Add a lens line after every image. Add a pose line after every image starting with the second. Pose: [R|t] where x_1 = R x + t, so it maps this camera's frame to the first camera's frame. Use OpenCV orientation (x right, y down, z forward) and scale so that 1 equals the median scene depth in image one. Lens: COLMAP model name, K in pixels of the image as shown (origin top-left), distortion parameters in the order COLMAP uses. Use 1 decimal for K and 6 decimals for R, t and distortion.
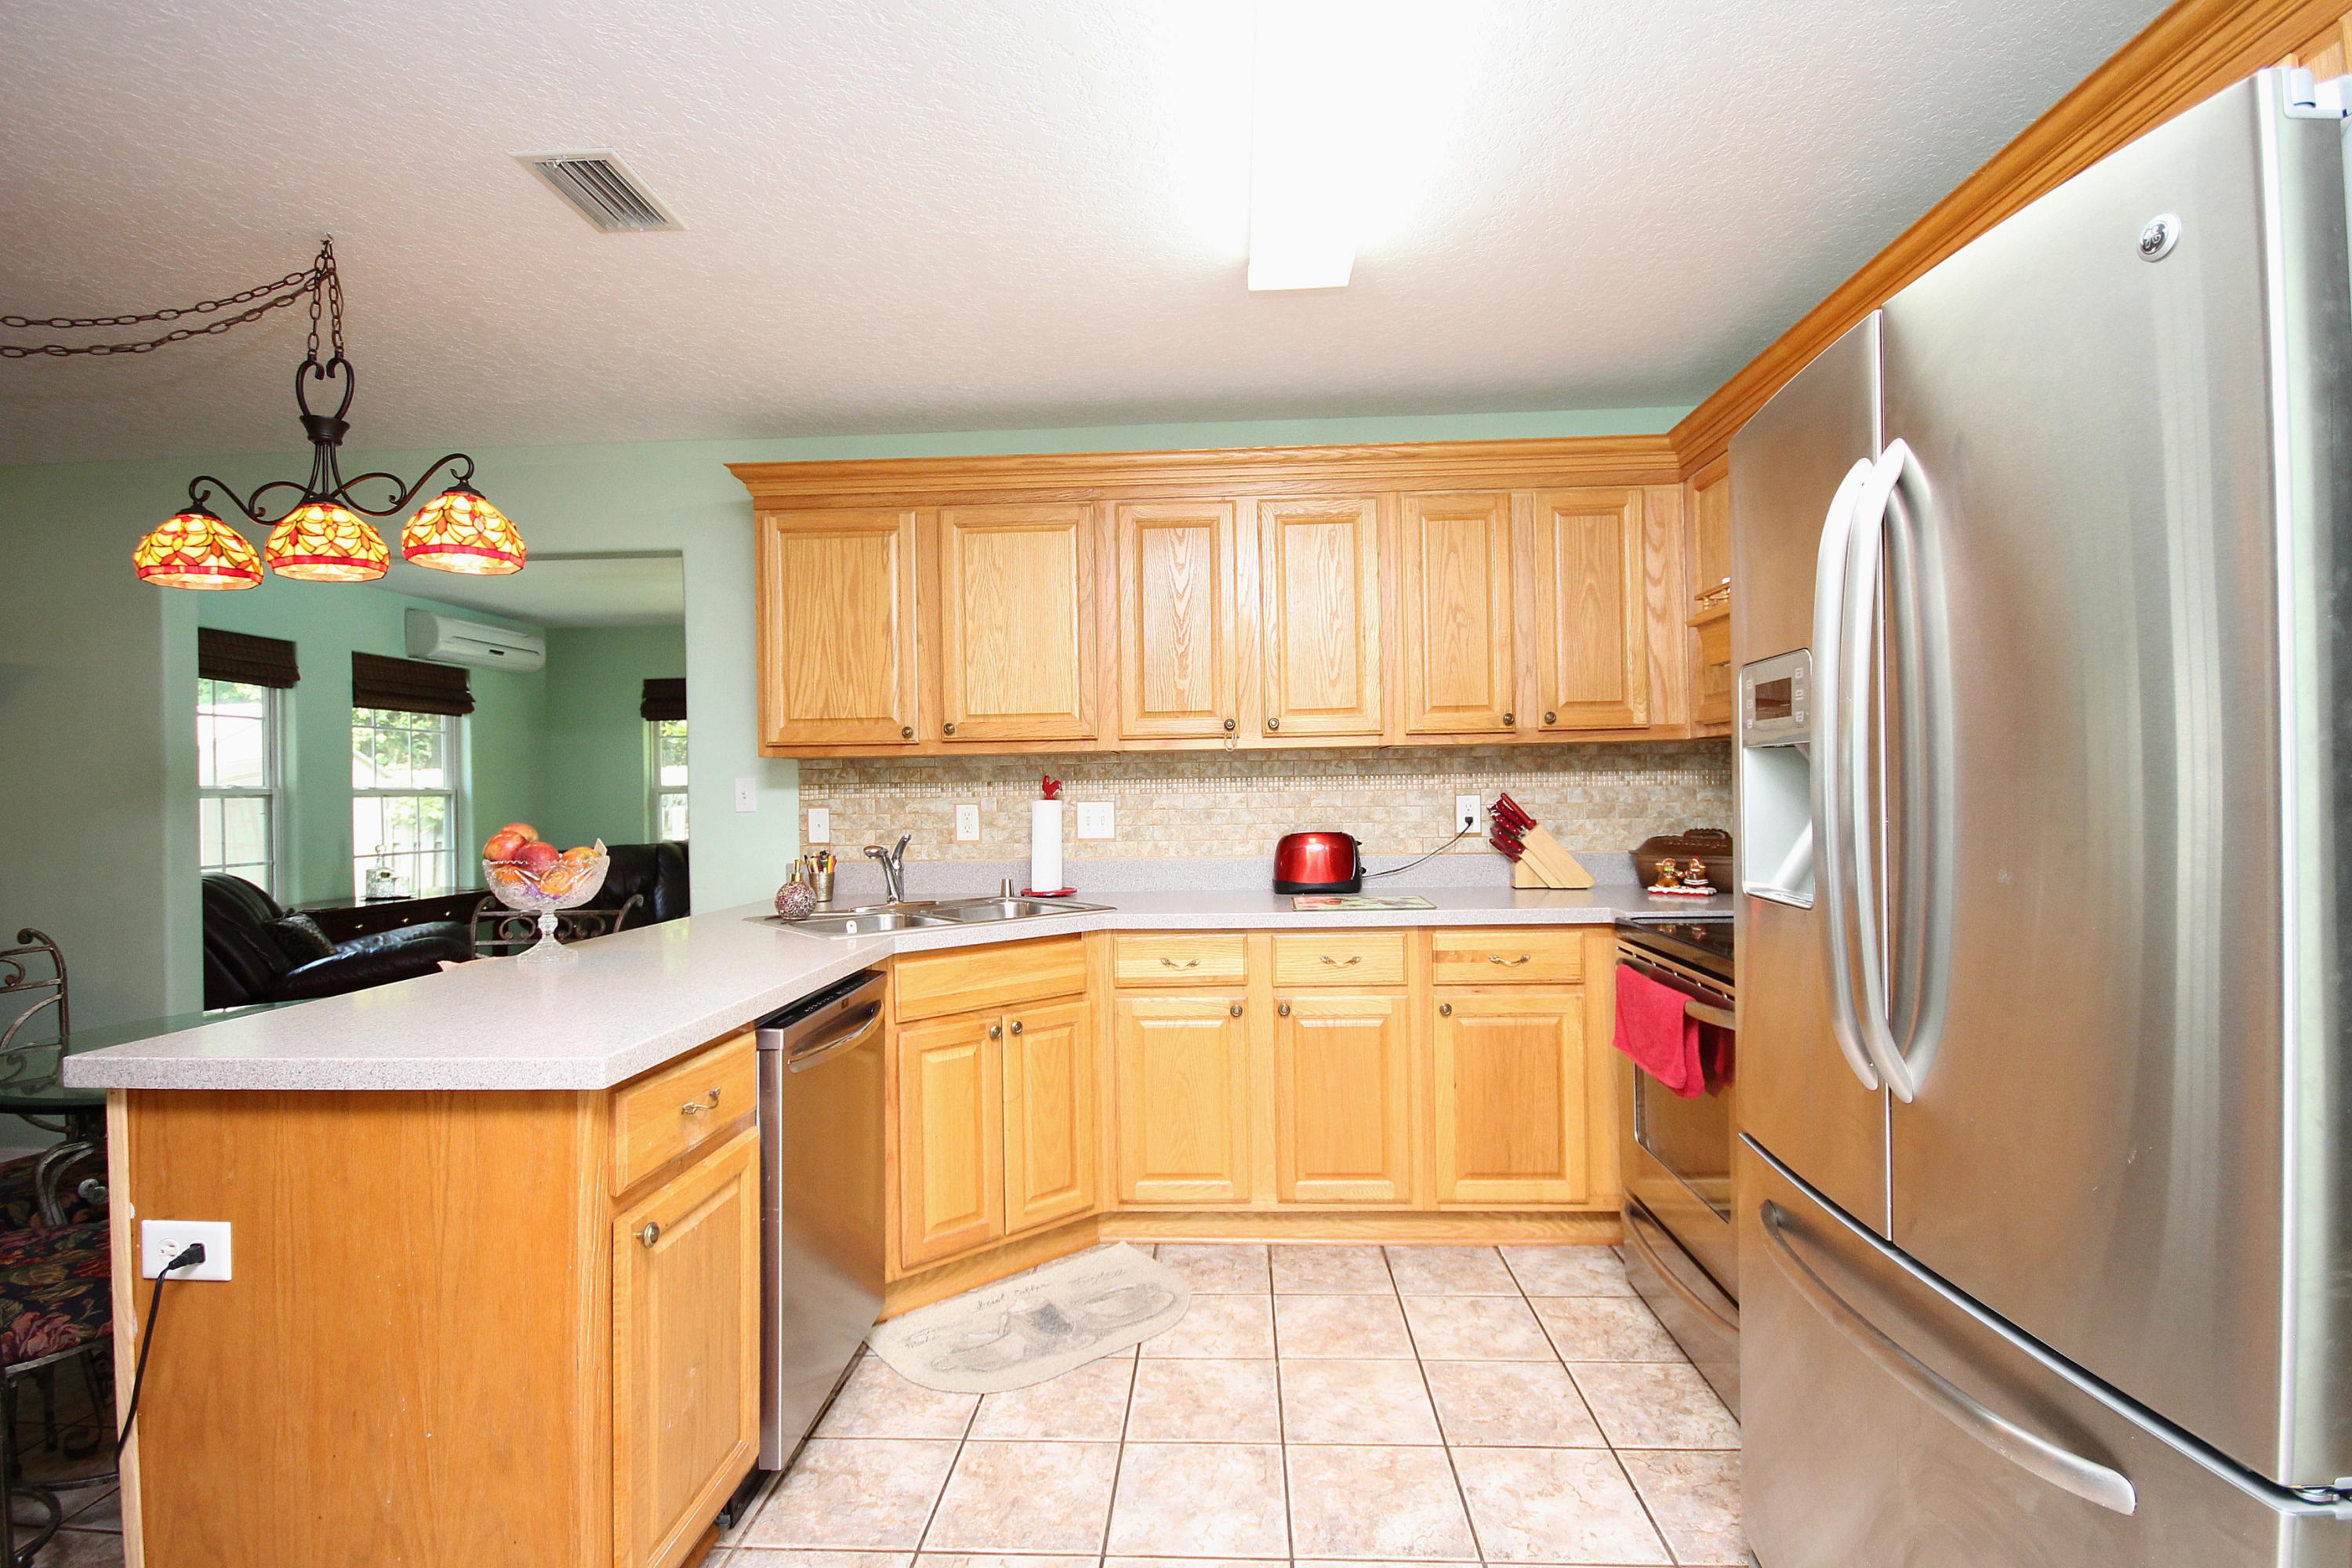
lens RADIAL K [[1087.0, 0, 1192.1], [0, 1087.0, 784.9], [0, 0, 1]] dist [-0.001671, -0.001831]
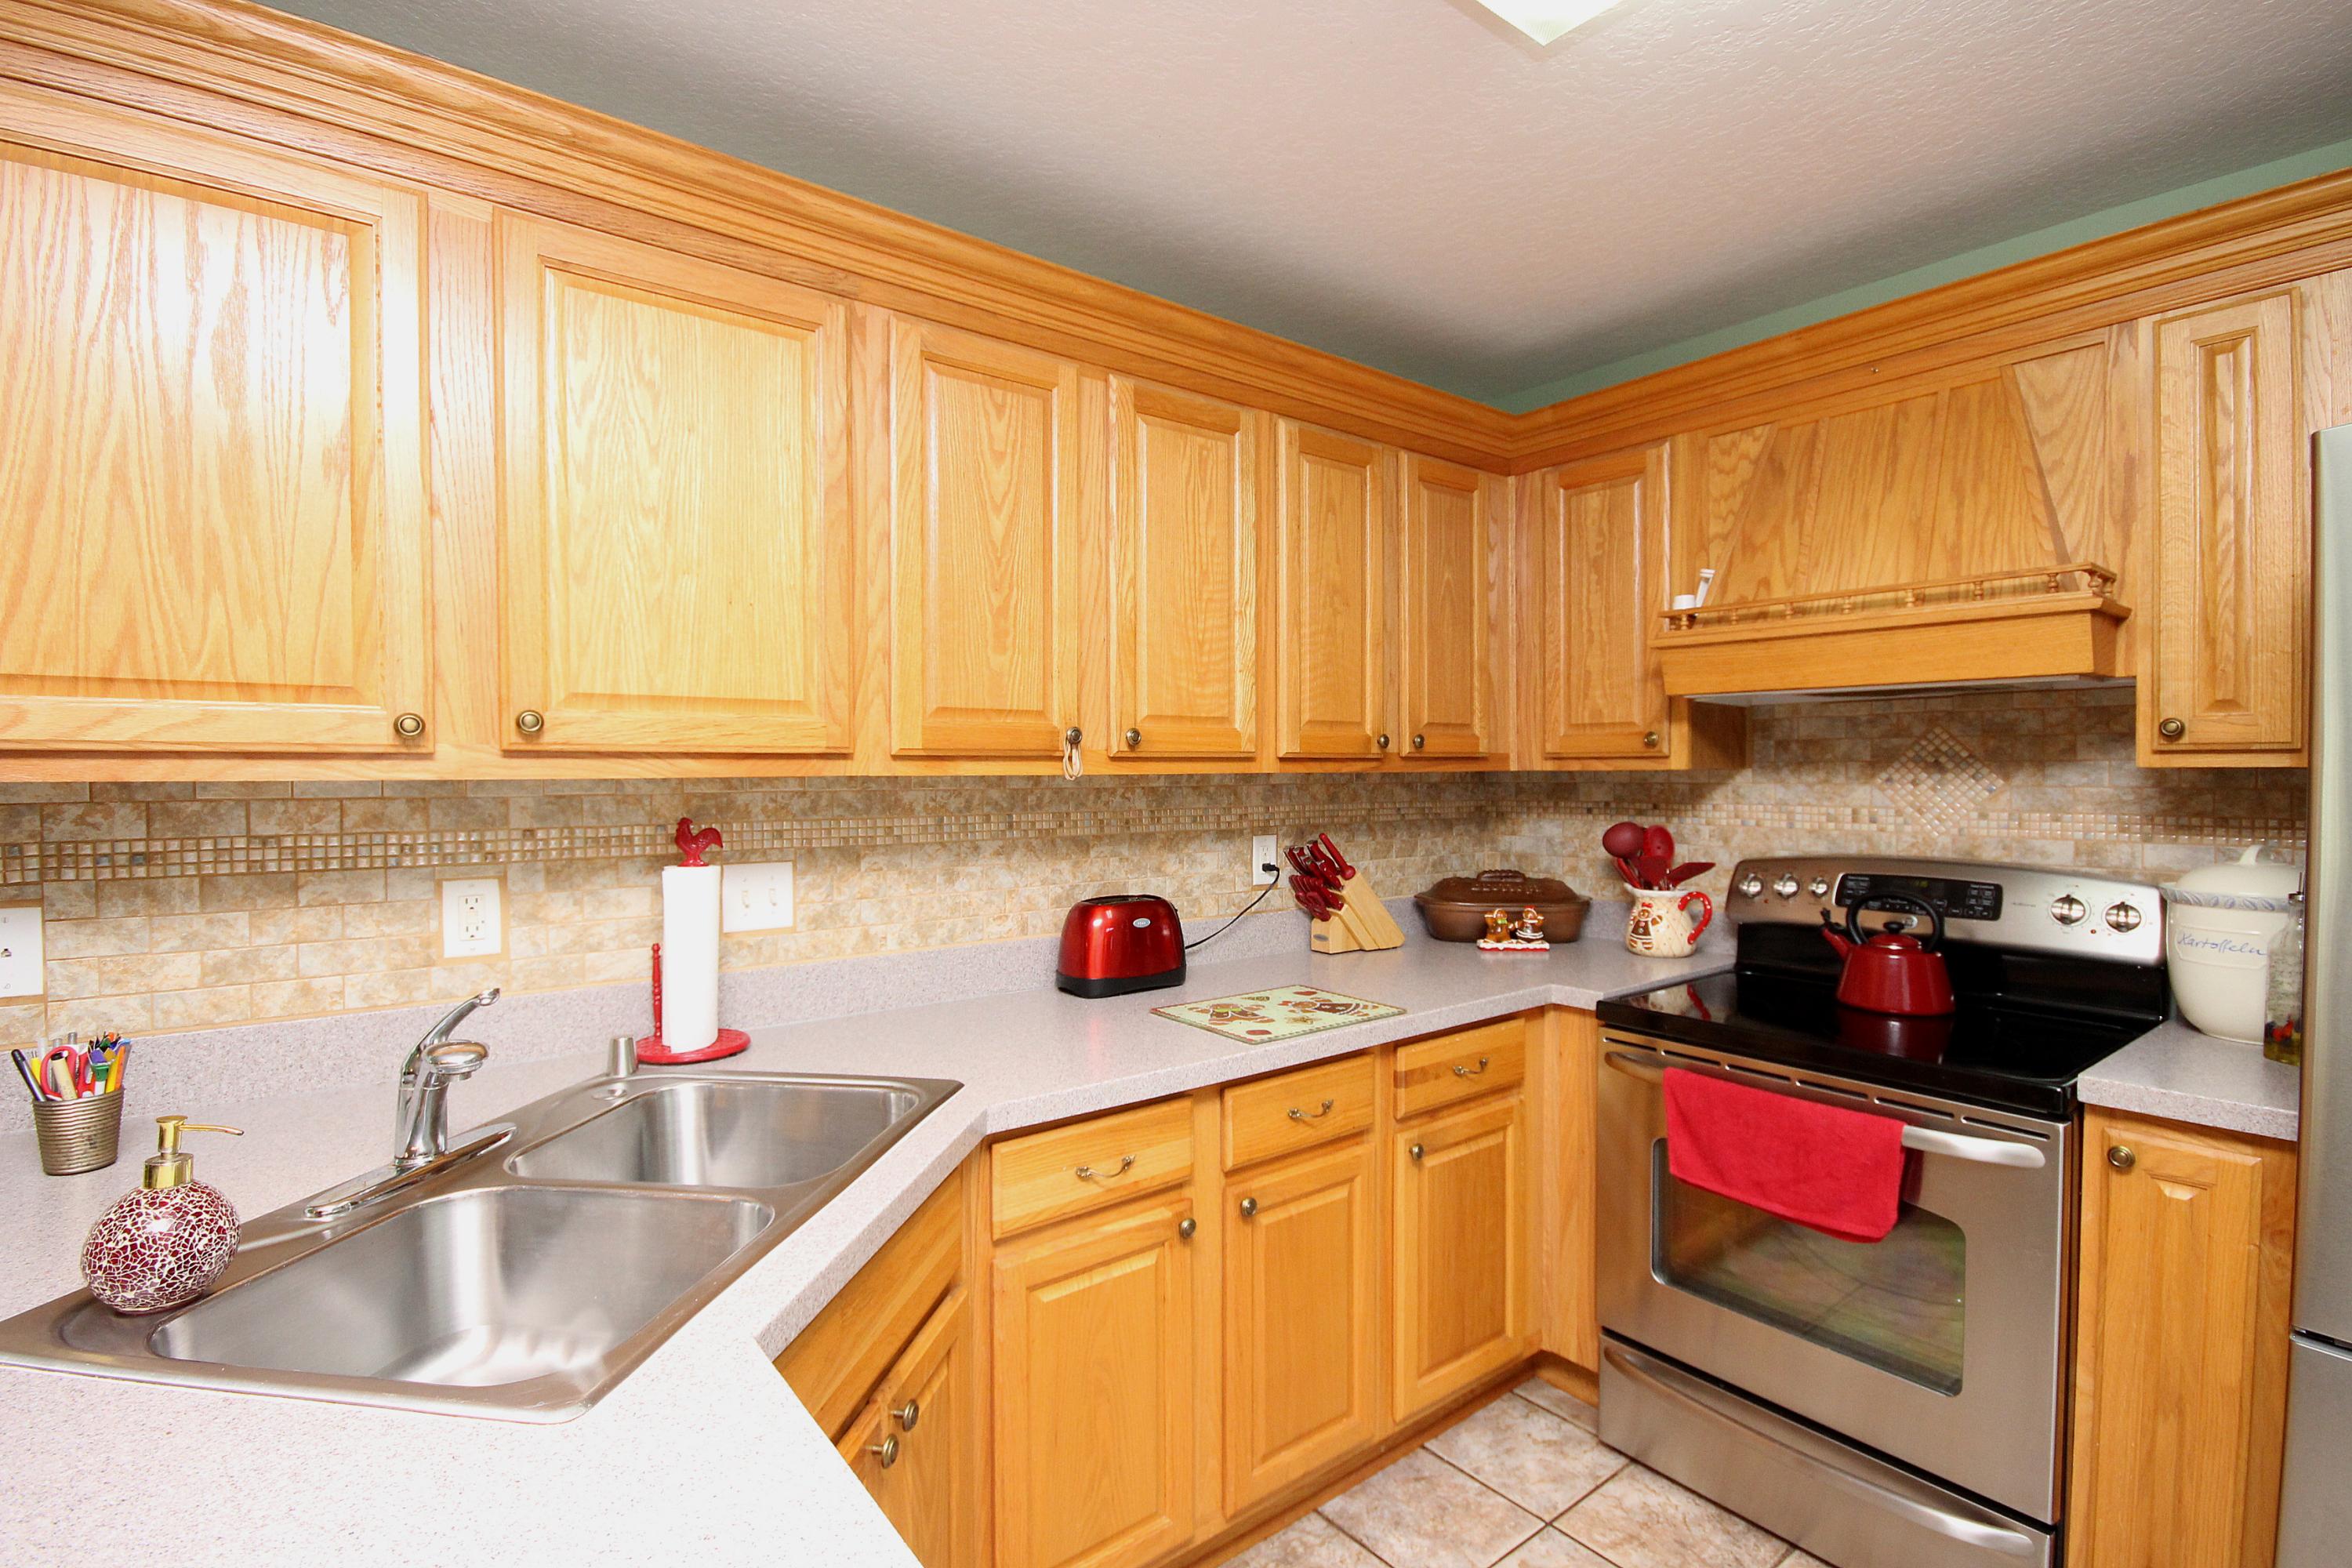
lens RADIAL K [[1087.0, 0, 1185.1], [0, 1087.0, 786.9], [0, 0, 1]] dist [-0.001671, -0.001831]
pose [[0.760103, 0.003486, 0.649793, -0.315203], [-0.015453, 0.999800, 0.012713, -0.036591], [-0.649619, -0.019704, 0.760005, 0.510243]]
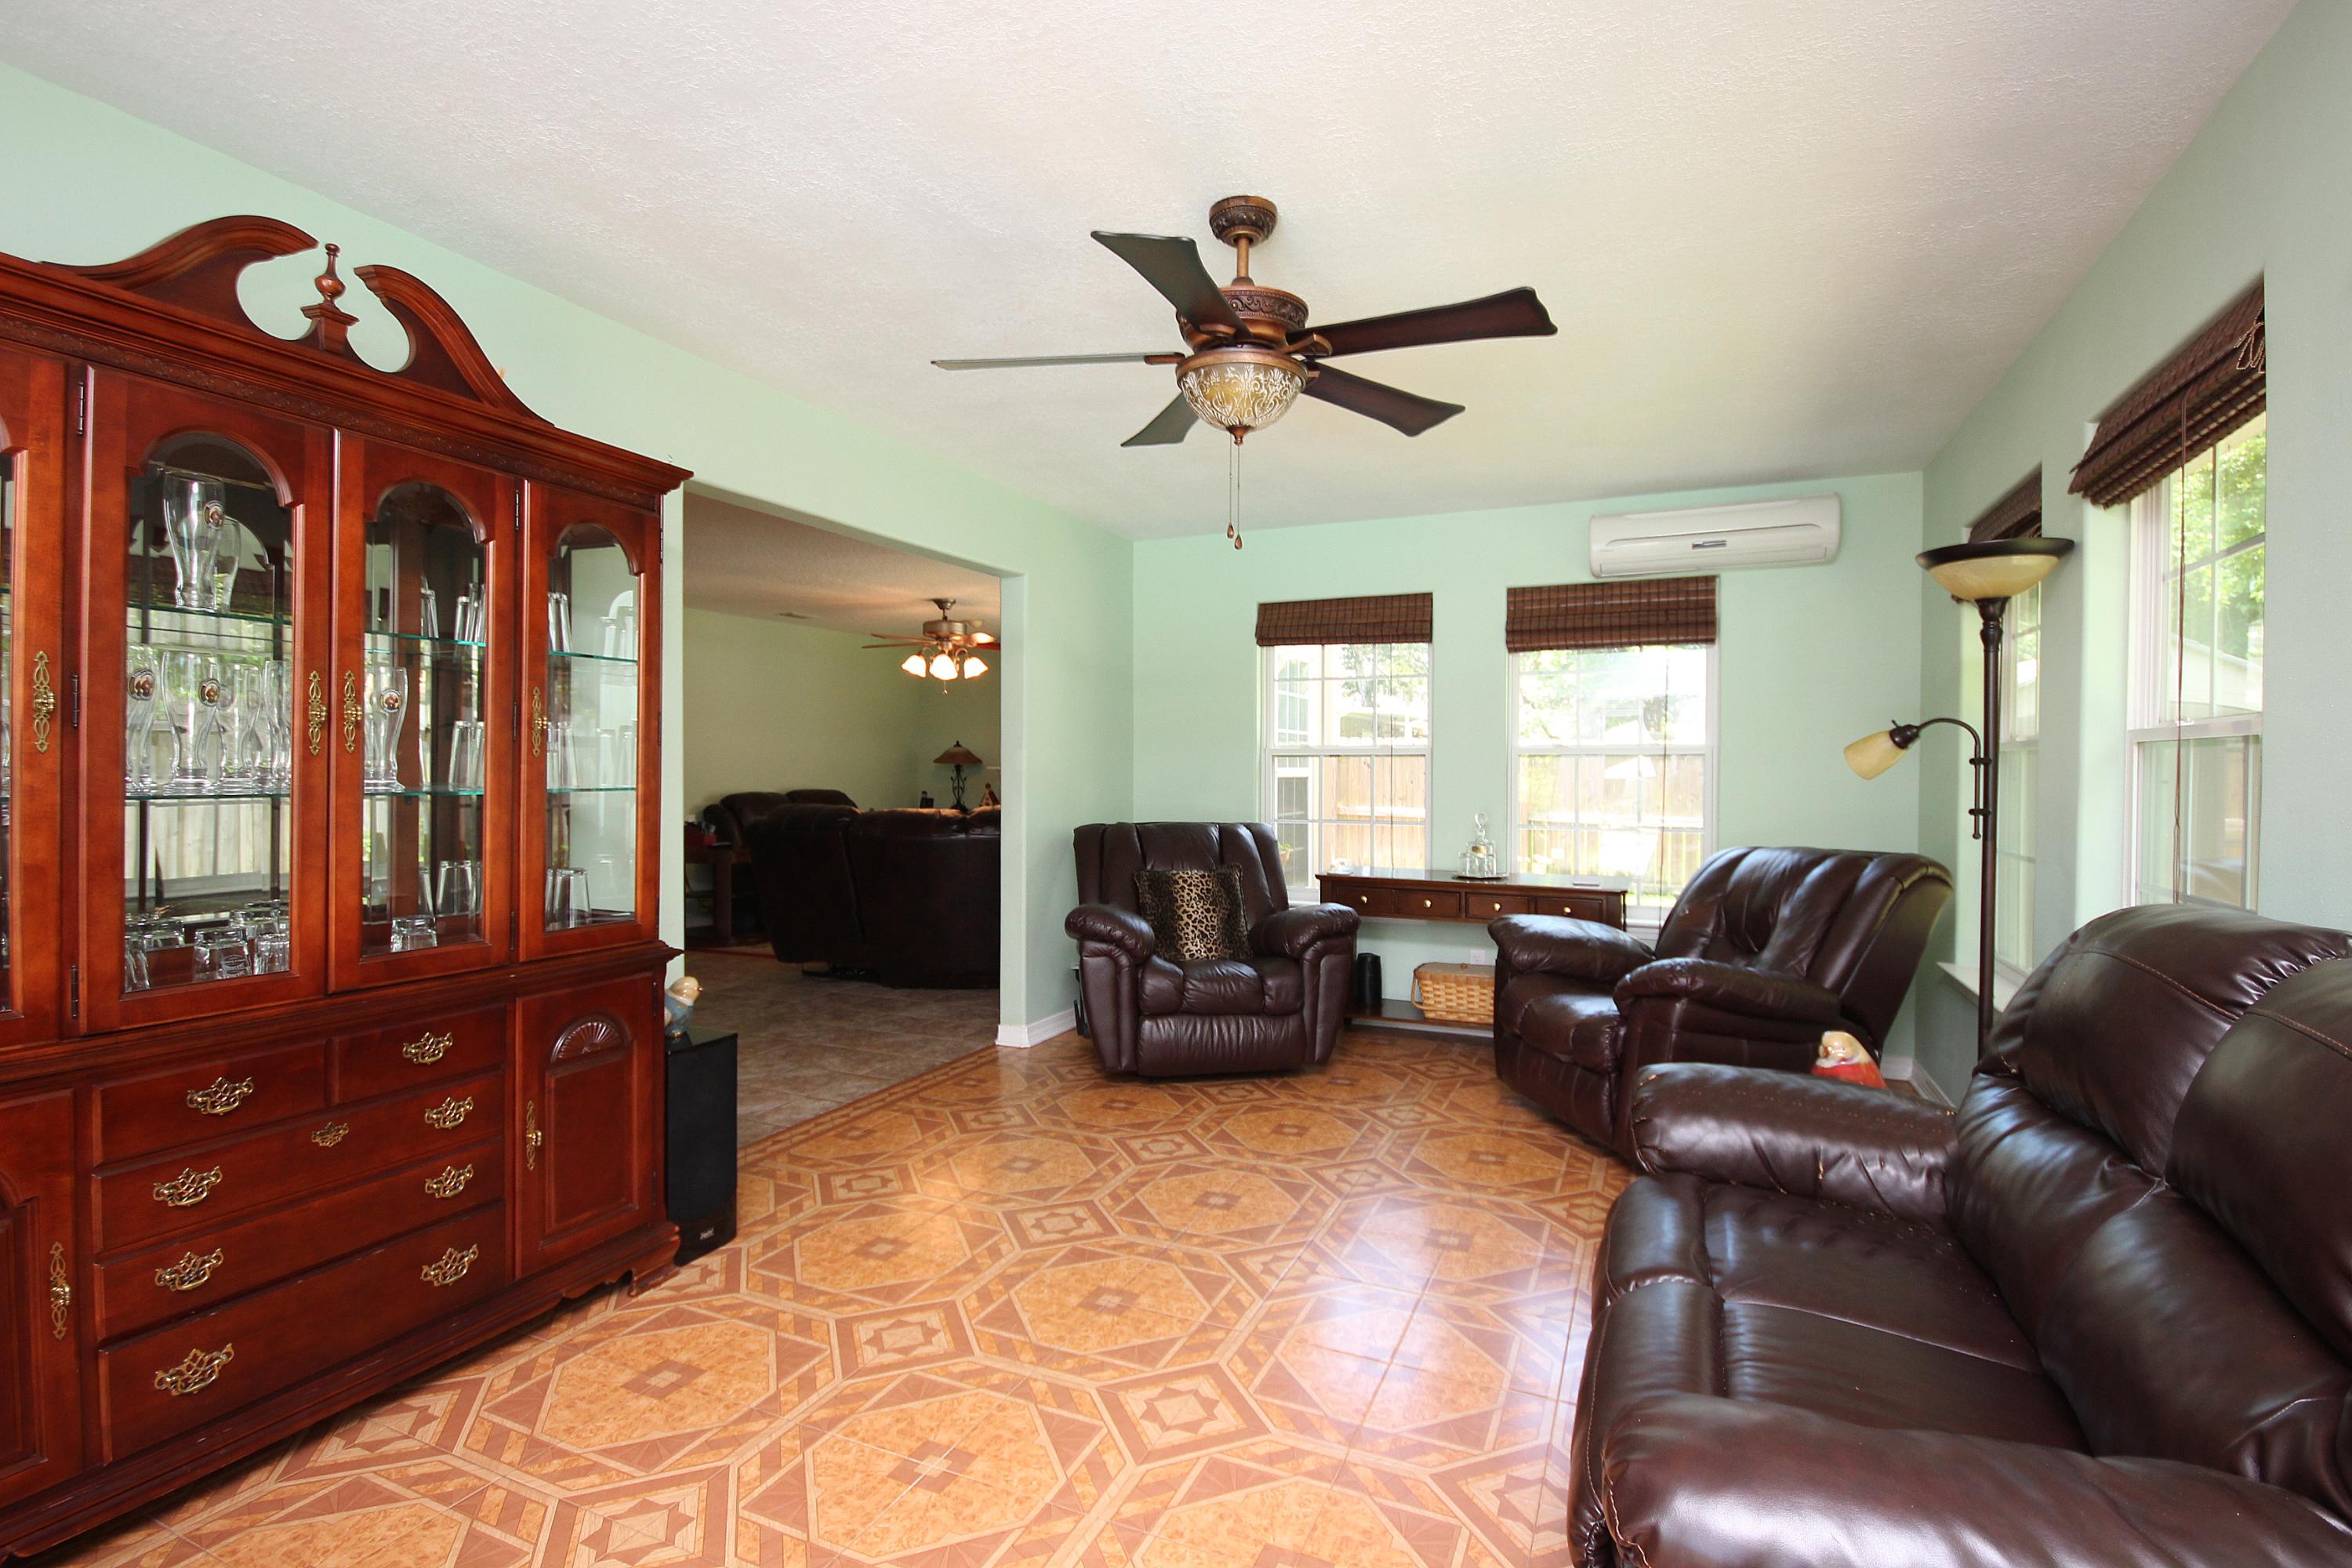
lens RADIAL K [[1087.0, 0, 1182.7], [0, 1087.0, 774.4], [0, 0, 1]] dist [-0.001671, -0.001831]
pose [[-0.382426, 0.019753, -0.923775, 0.218274], [0.004480, 0.999799, 0.019524, 0.010877], [0.923975, 0.003328, -0.382438, 2.023863]]
